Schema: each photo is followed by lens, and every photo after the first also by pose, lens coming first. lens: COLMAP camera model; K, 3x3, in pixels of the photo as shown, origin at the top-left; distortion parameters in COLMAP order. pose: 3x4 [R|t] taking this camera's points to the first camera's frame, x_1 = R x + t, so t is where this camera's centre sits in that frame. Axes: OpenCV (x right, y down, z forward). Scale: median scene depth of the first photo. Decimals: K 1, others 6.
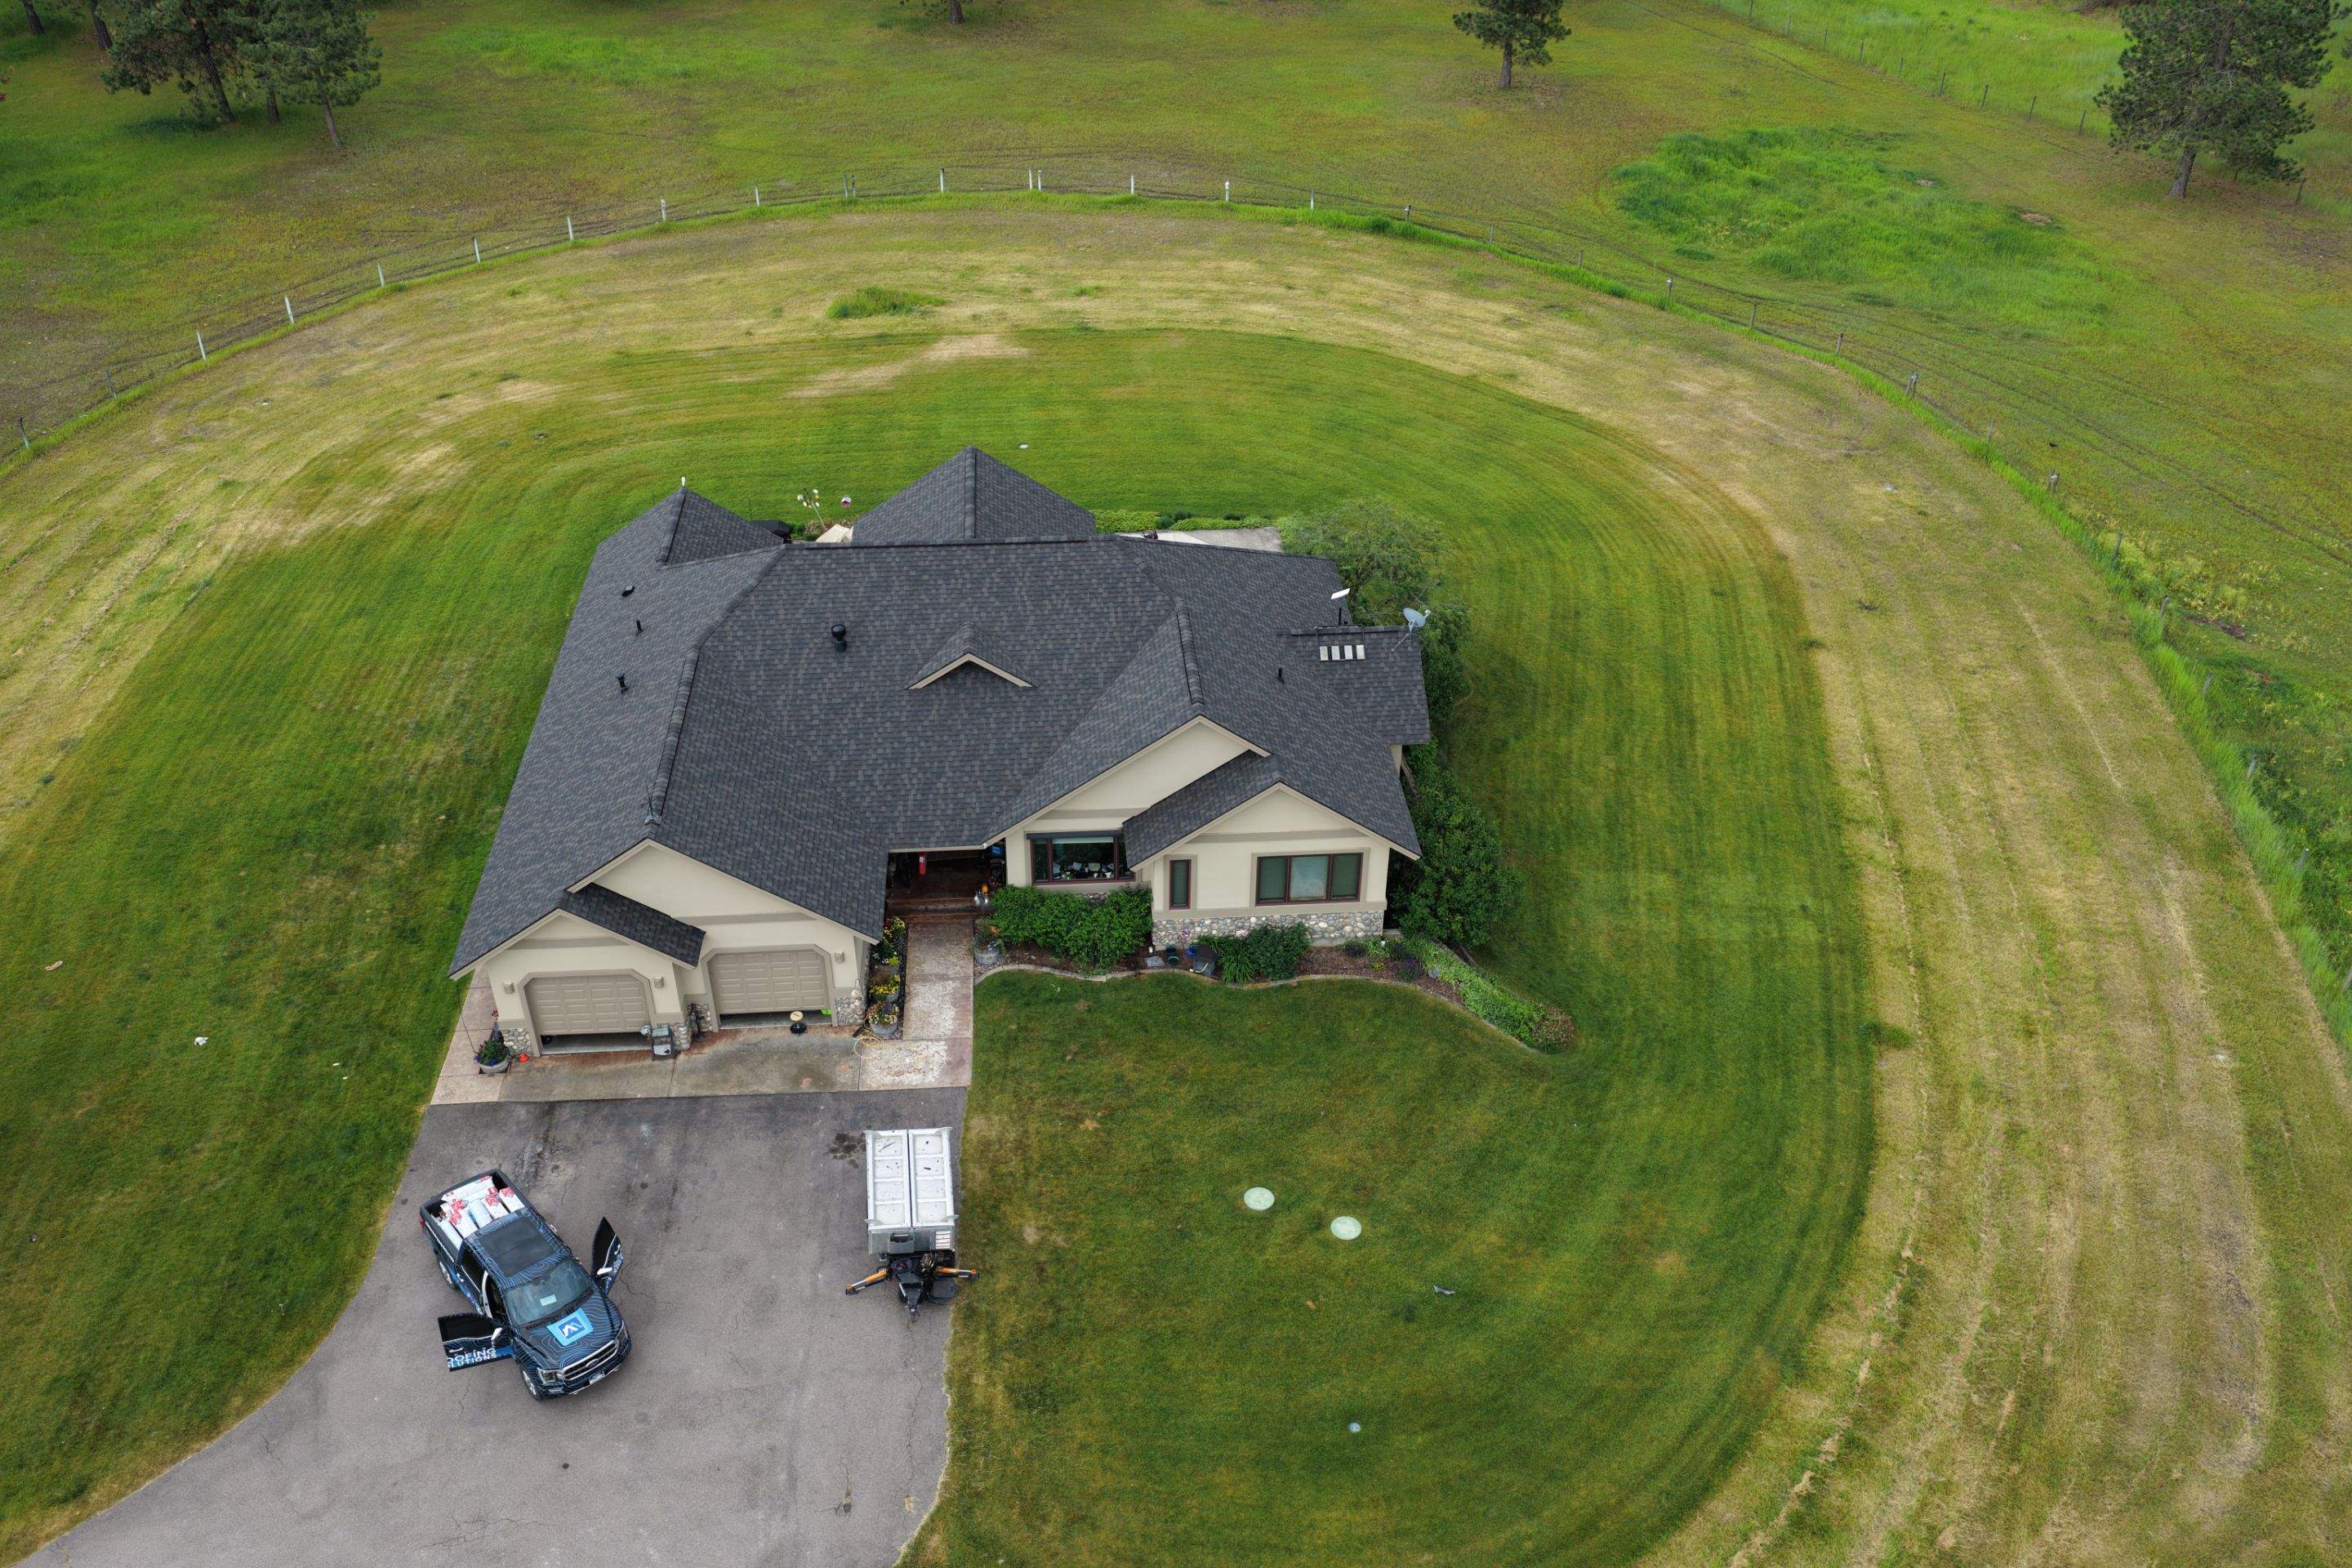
lens RADIAL K [[1945.4, 0, 1192.5], [0, 1945.4, 783.3], [0, 0, 1]] dist [-0.017137, 0.040906]
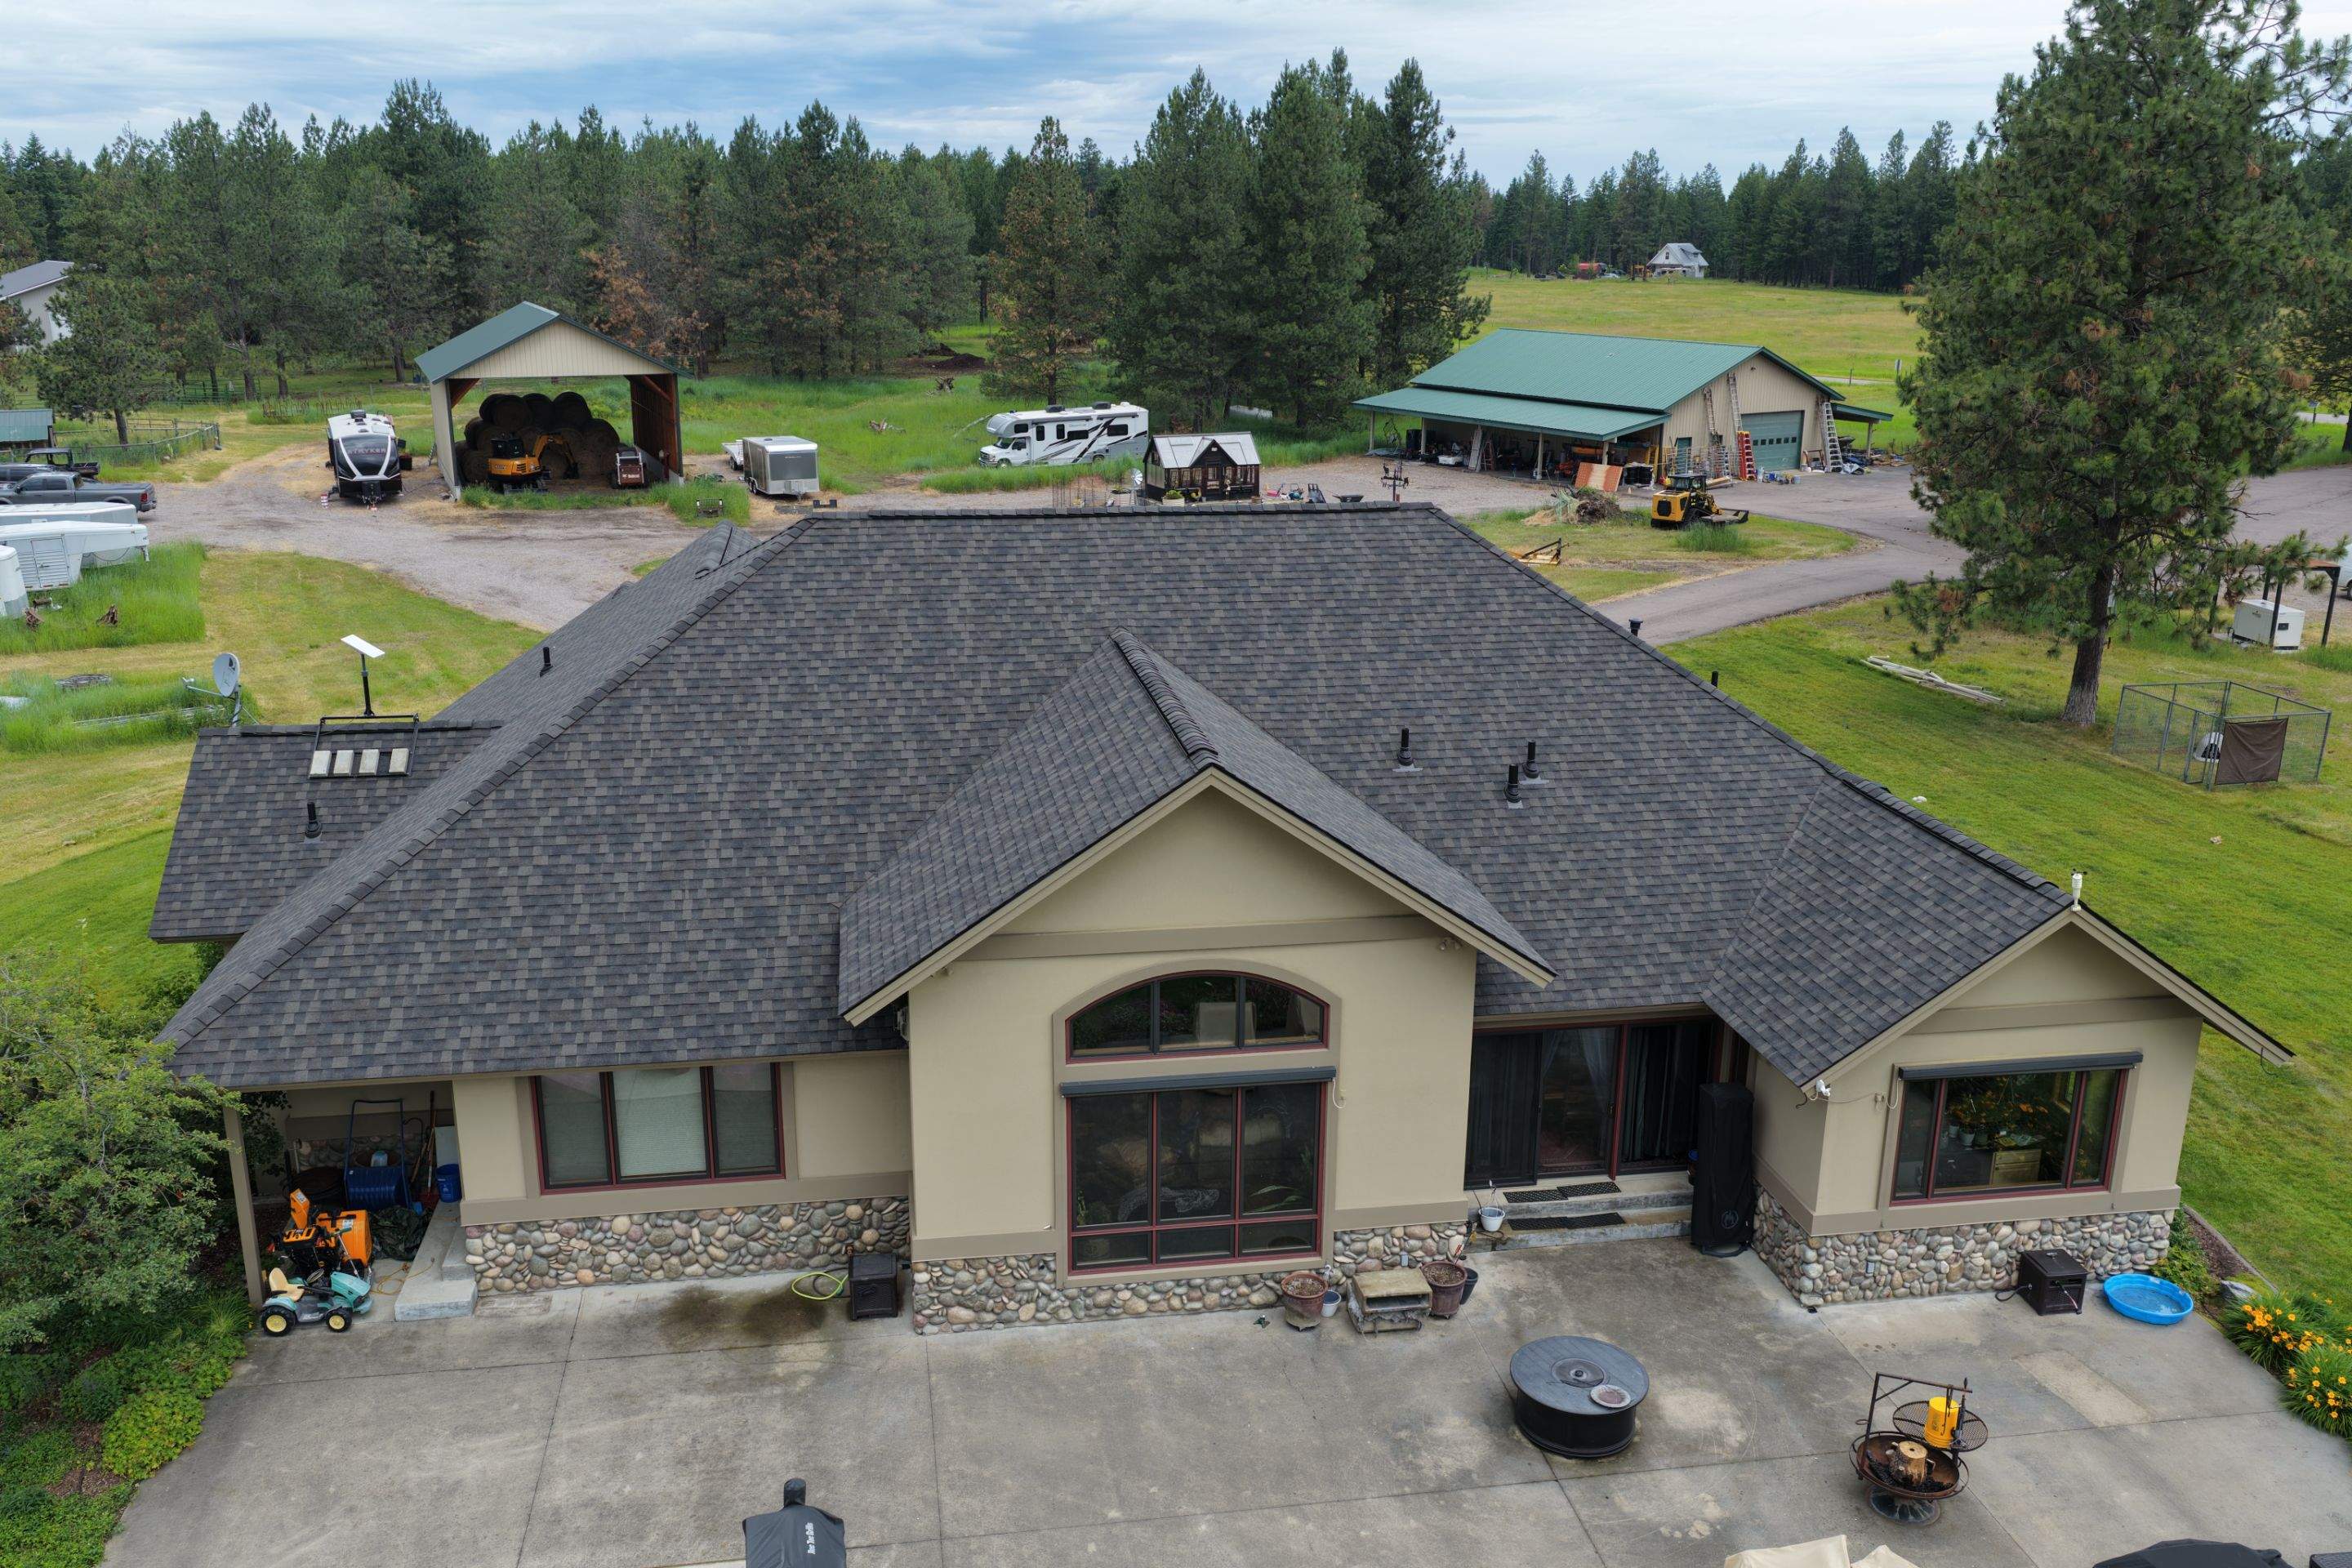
lens RADIAL K [[1945.4, 0, 1173.9], [0, 1945.4, 789.1], [0, 0, 1]] dist [-0.017137, 0.040906]
pose [[-0.997075, 0.004265, -0.076305, -0.098110], [-0.056753, 0.627370, 0.776650, -0.498857], [0.051184, 0.778710, -0.625293, 1.424135]]
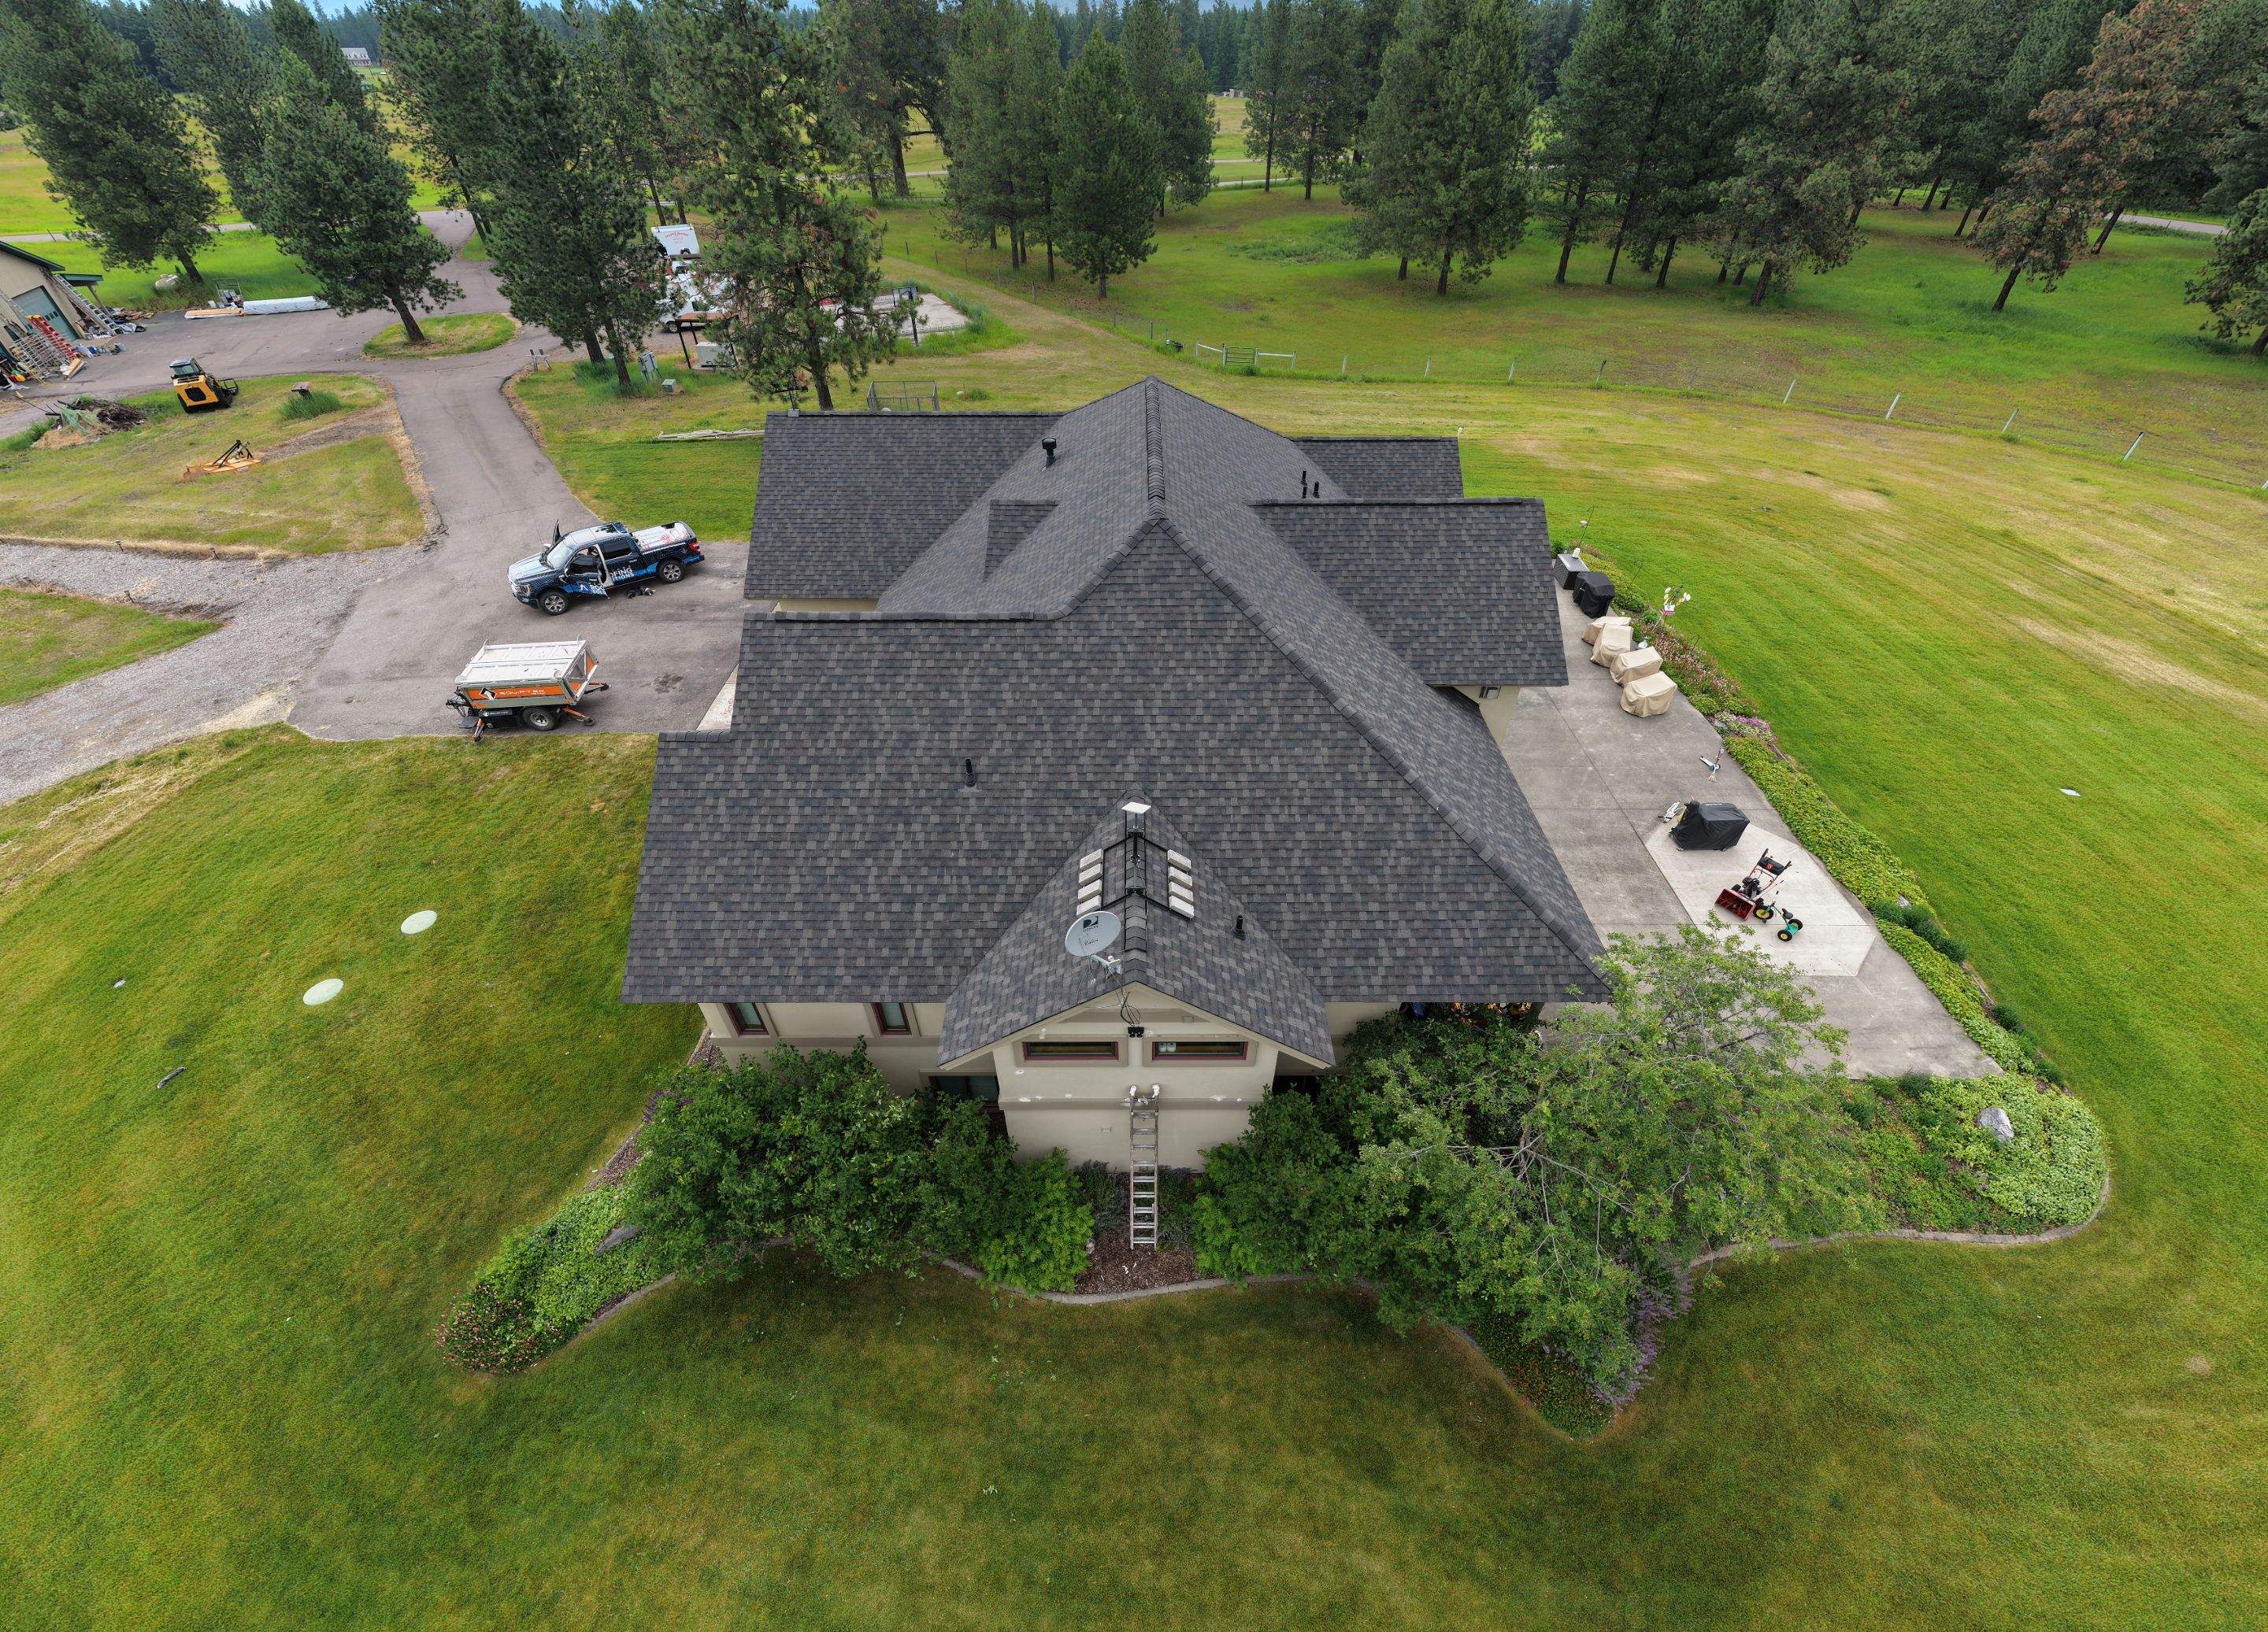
lens RADIAL K [[892.6, 0, 1134.8], [0, 892.6, 823.9], [0, 0, 1]] dist [0.003674, -0.000525]
pose [[-0.084039, 0.648673, -0.756413, 0.271685], [-0.570642, 0.590970, 0.570195, -0.242199], [0.816887, 0.479560, 0.320496, 0.976723]]
